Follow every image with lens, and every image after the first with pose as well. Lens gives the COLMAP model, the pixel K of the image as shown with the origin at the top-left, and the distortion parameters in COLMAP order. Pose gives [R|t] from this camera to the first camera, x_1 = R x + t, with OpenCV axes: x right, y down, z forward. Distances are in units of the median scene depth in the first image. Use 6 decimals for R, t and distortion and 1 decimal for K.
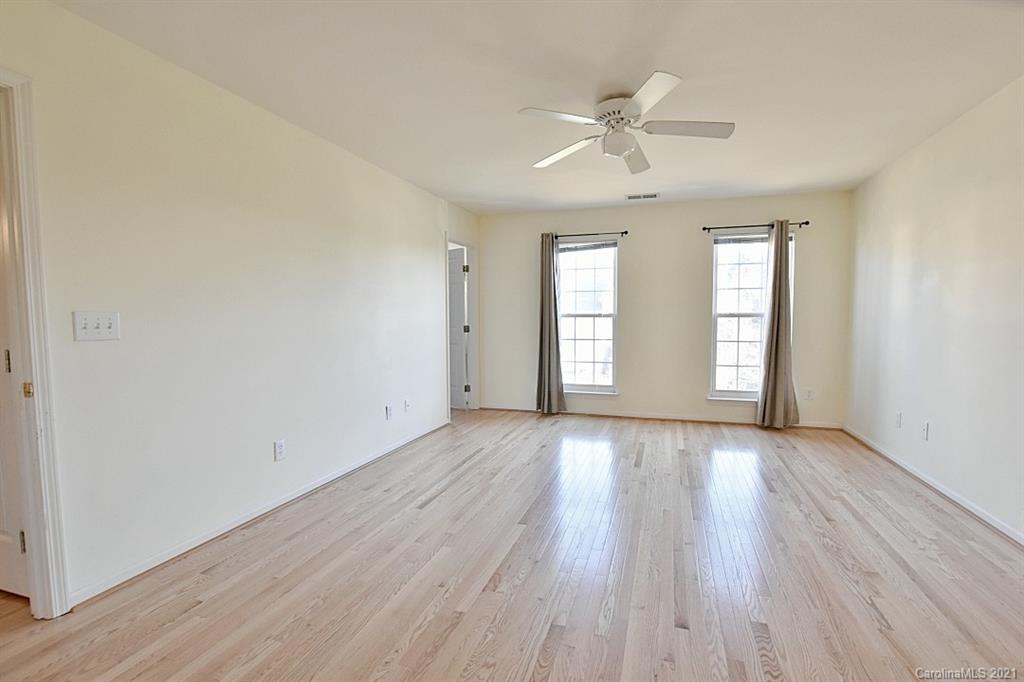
lens RADIAL K [[465.6, 0, 513.8], [0, 465.6, 347.1], [0, 0, 1]] dist [-0.035388, 0.007249]
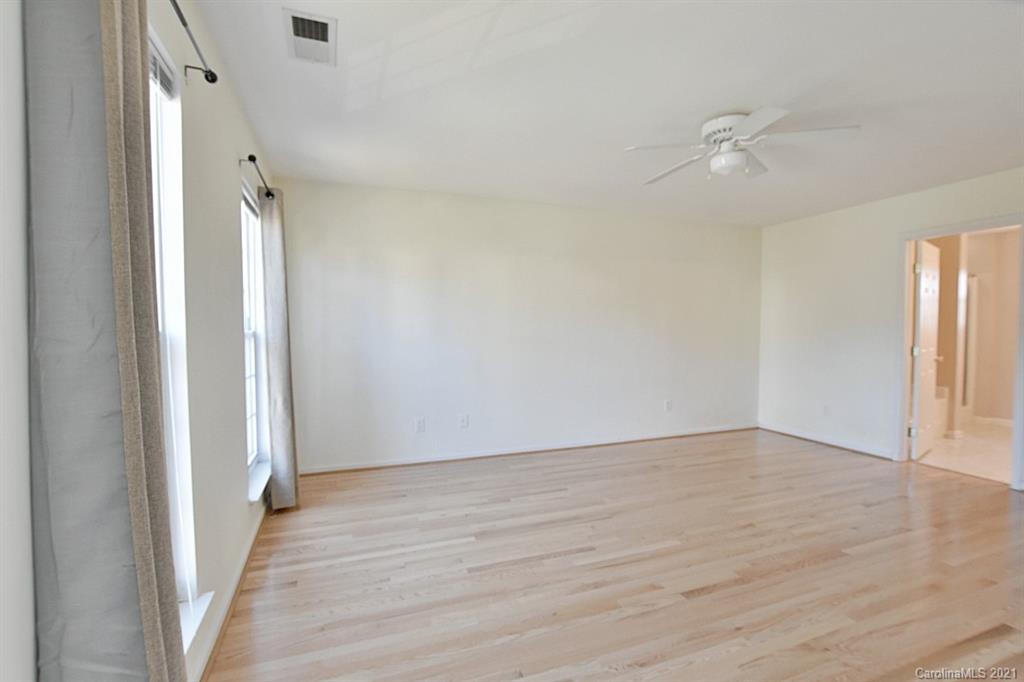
lens RADIAL K [[461.3, 0, 521.7], [0, 461.3, 342.3], [0, 0, 1]] dist [-0.016105, 0.000074]
pose [[-0.634714, -0.011267, 0.772665, -0.145357], [0.058233, 0.996353, 0.062364, -0.074181], [-0.770550, 0.084578, -0.631743, 1.073580]]
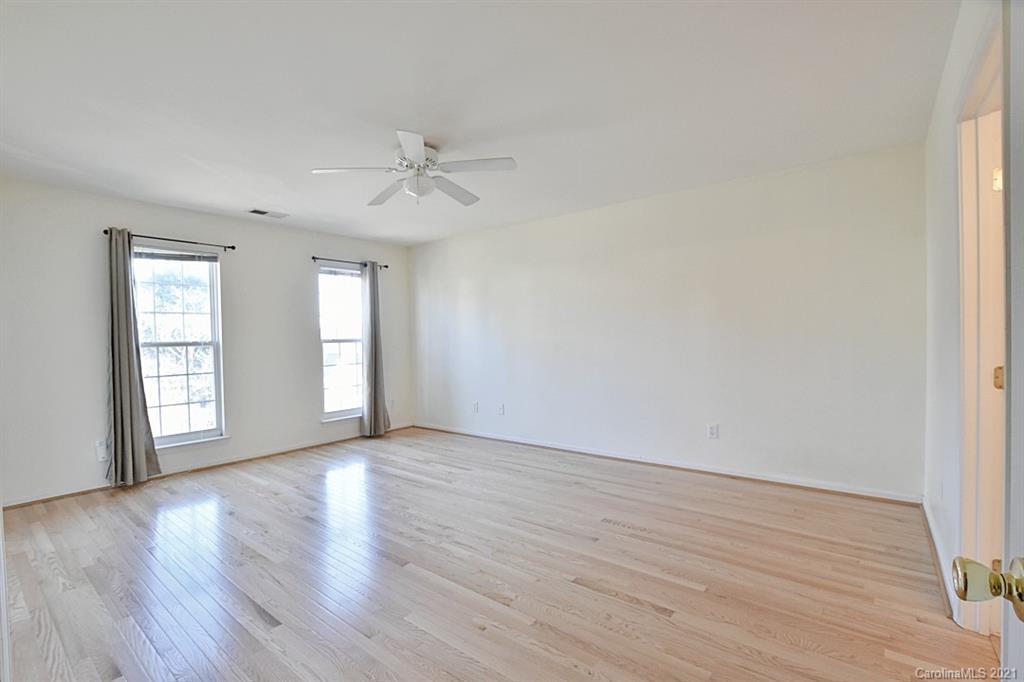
lens RADIAL K [[465.6, 0, 513.8], [0, 465.6, 347.1], [0, 0, 1]] dist [-0.035388, 0.007249]
pose [[0.343457, -0.022480, 0.938899, -0.399846], [0.079554, 0.996817, -0.005235, -0.015538], [-0.935793, 0.076491, 0.344152, 0.233230]]
